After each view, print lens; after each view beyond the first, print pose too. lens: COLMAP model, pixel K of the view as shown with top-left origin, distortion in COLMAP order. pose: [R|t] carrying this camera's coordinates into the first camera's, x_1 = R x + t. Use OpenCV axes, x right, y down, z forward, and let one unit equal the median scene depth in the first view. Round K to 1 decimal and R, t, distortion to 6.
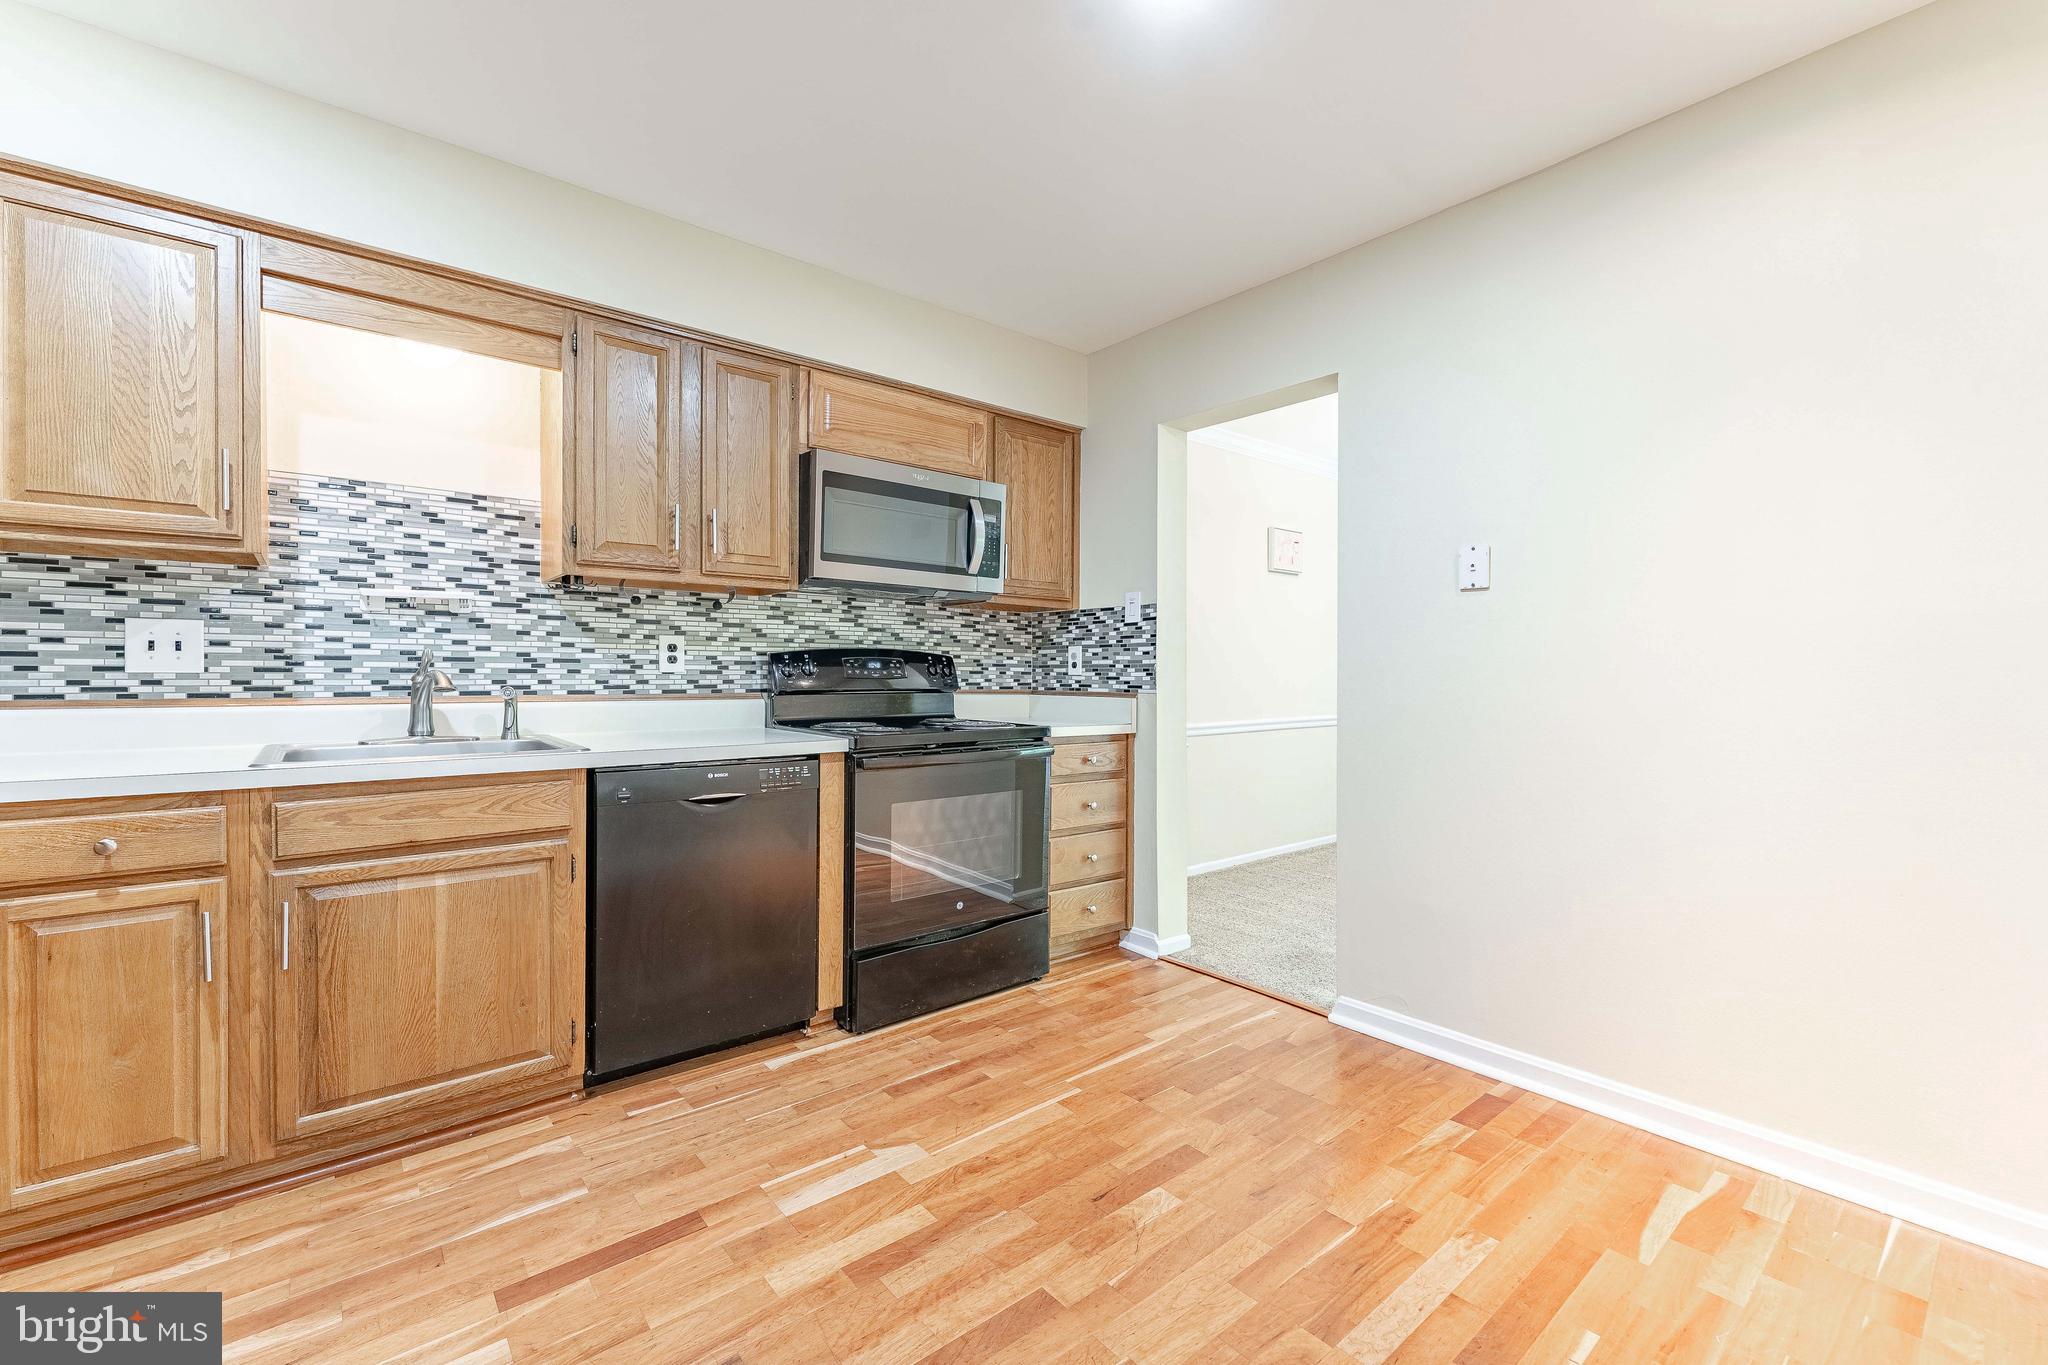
lens RADIAL K [[825.3, 0, 1021.4], [0, 825.3, 686.6], [0, 0, 1]] dist [-0.002069, -0.000577]
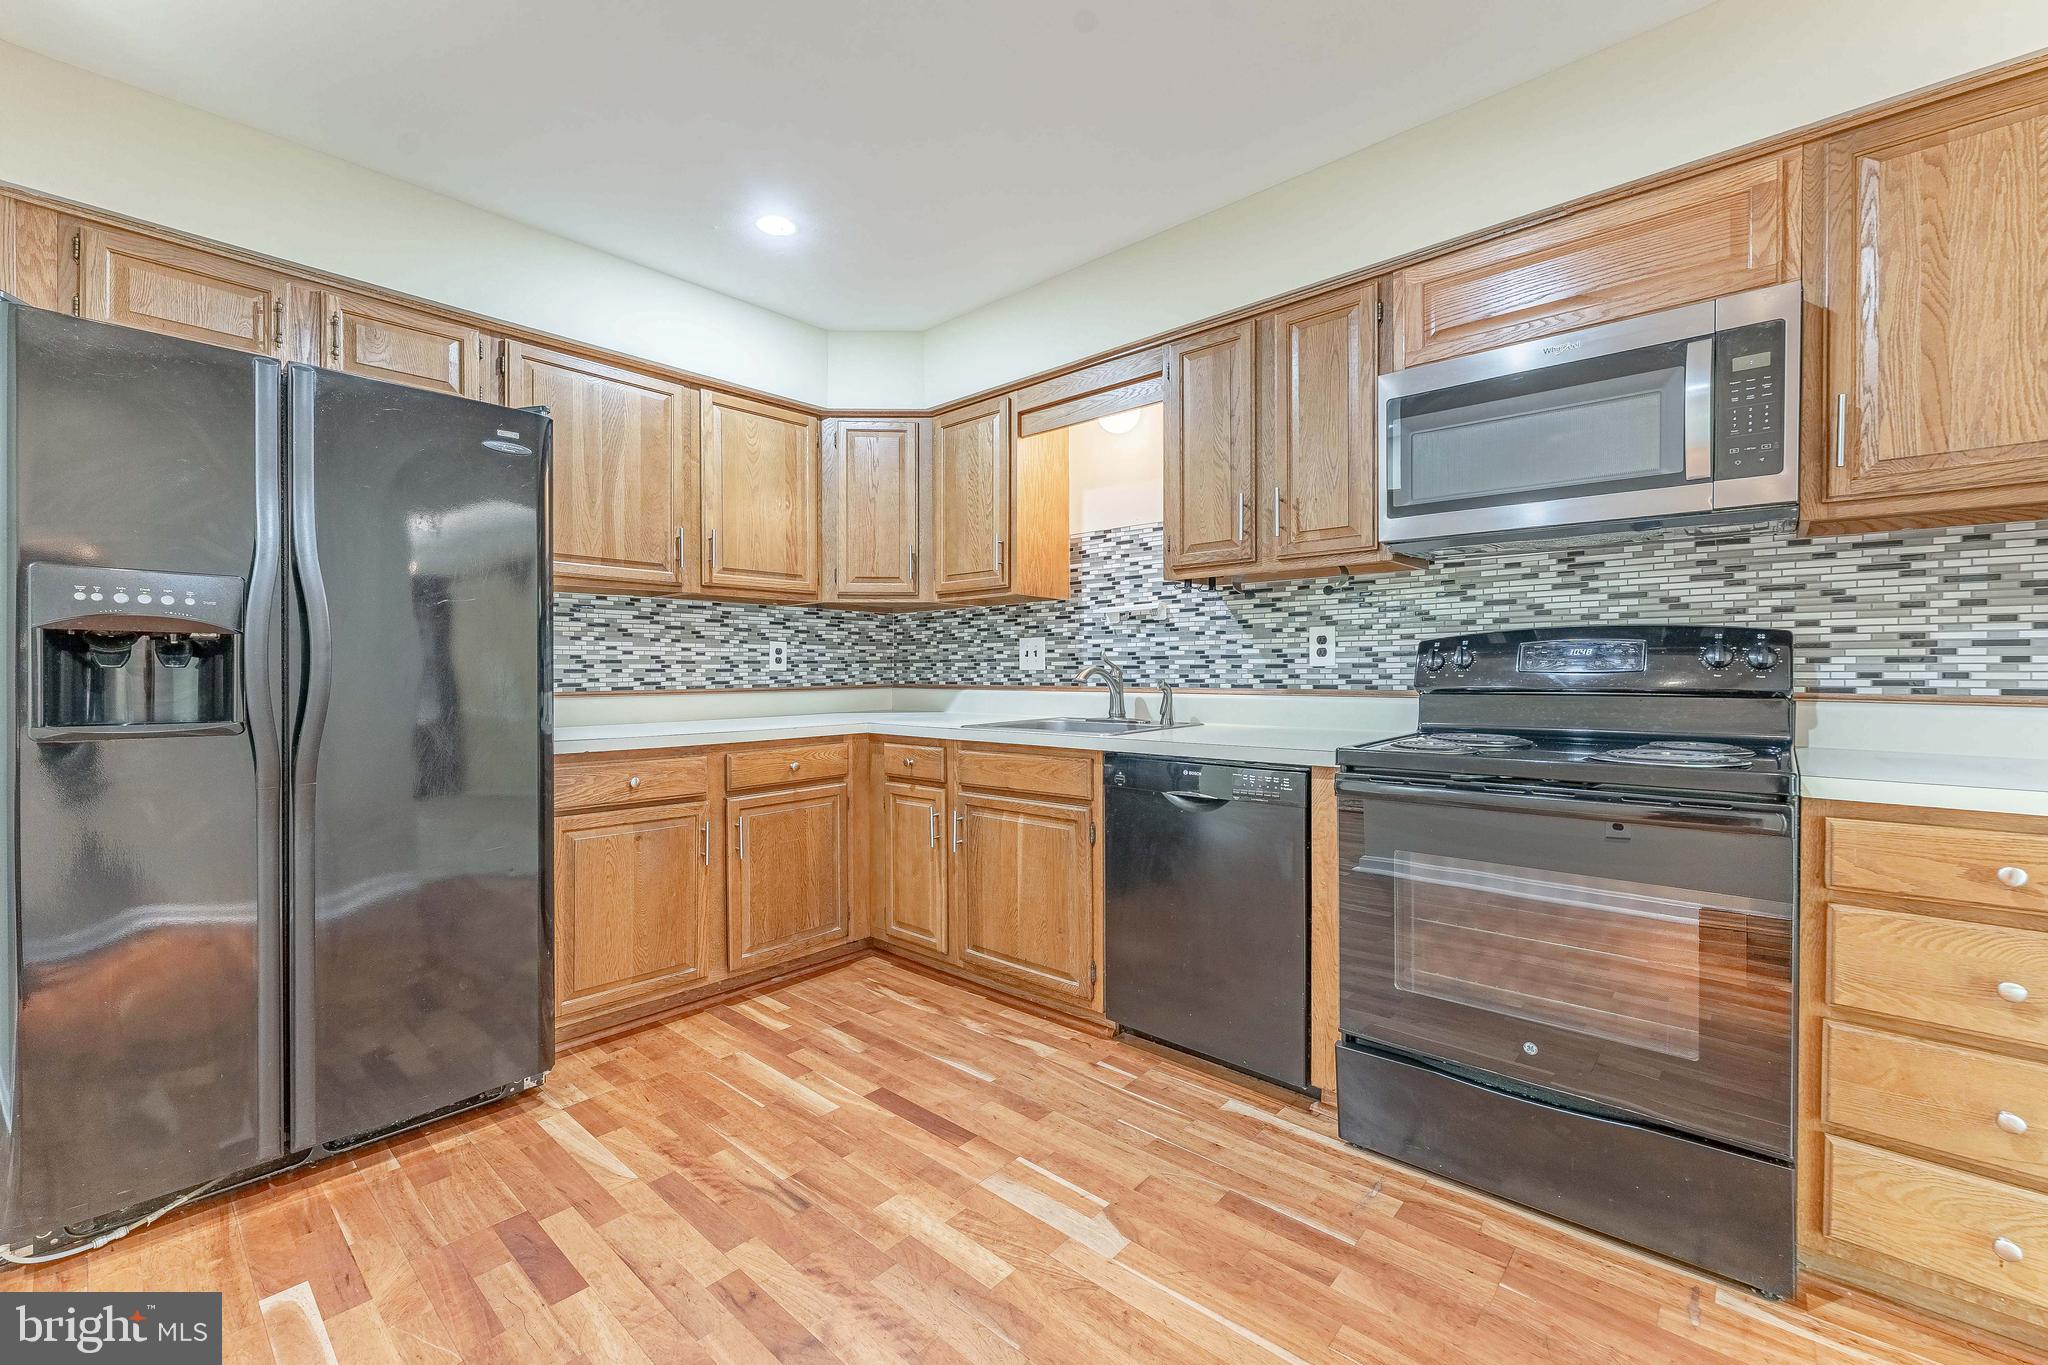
lens RADIAL K [[825.3, 0, 990.1], [0, 825.3, 681.5], [0, 0, 1]] dist [-0.002069, -0.000577]
pose [[0.152296, 0.010726, -0.988277, 0.533406], [-0.005869, 0.999933, 0.009948, -0.008758], [0.988317, 0.004285, 0.152349, 0.600303]]
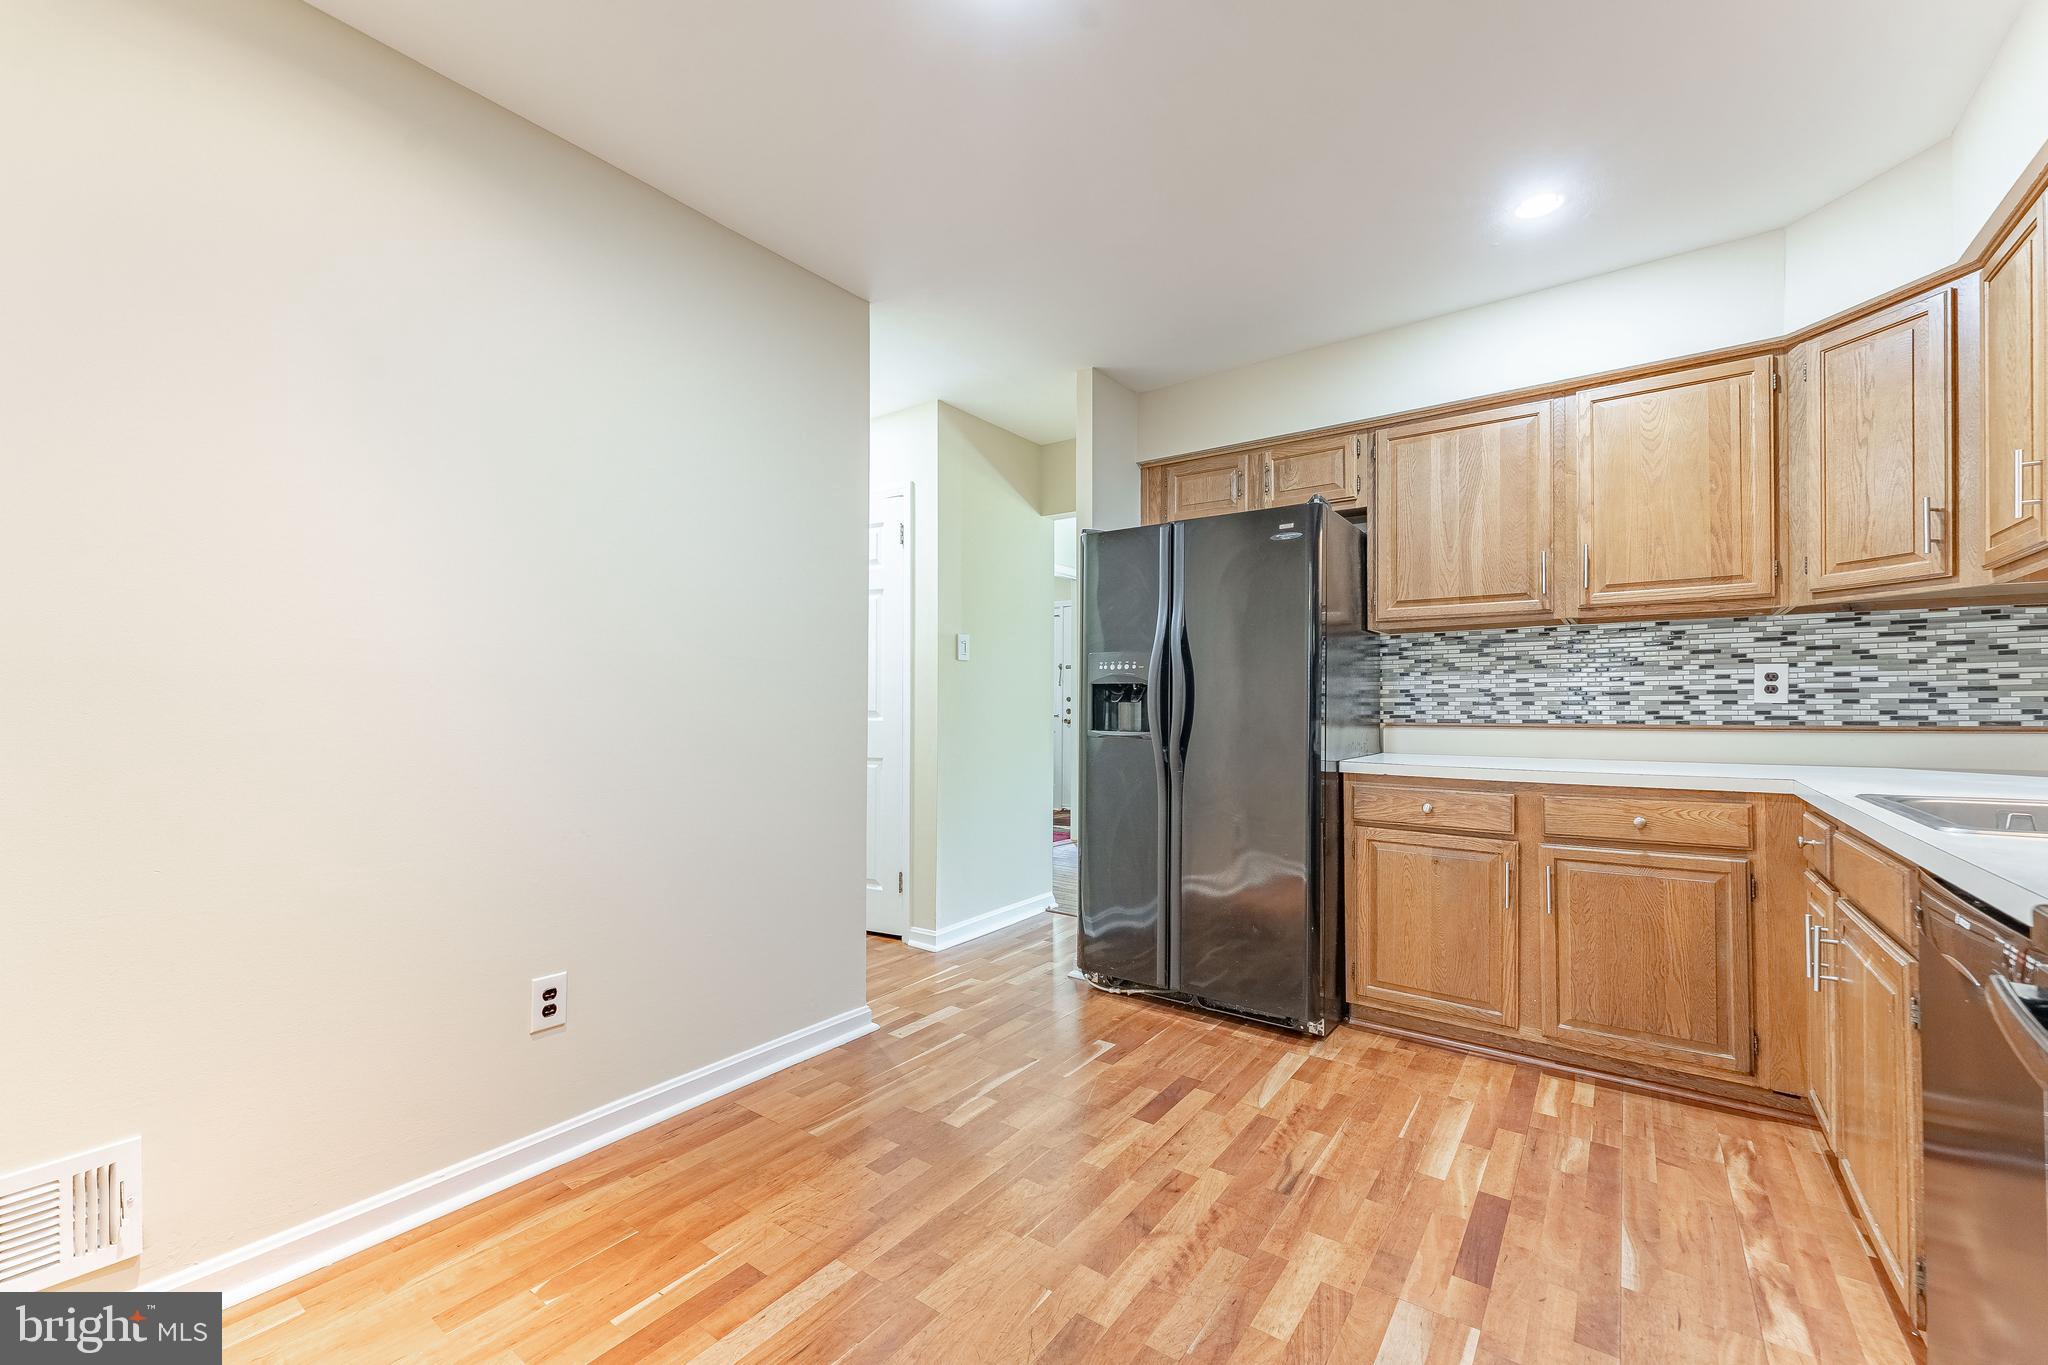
lens RADIAL K [[825.3, 0, 1029.2], [0, 825.3, 698.1], [0, 0, 1]] dist [-0.002069, -0.000577]
pose [[-0.963984, -0.001737, -0.265954, 0.246988], [-0.001913, 0.999998, 0.000403, -0.016506], [0.265953, 0.000897, -0.963986, 1.256457]]
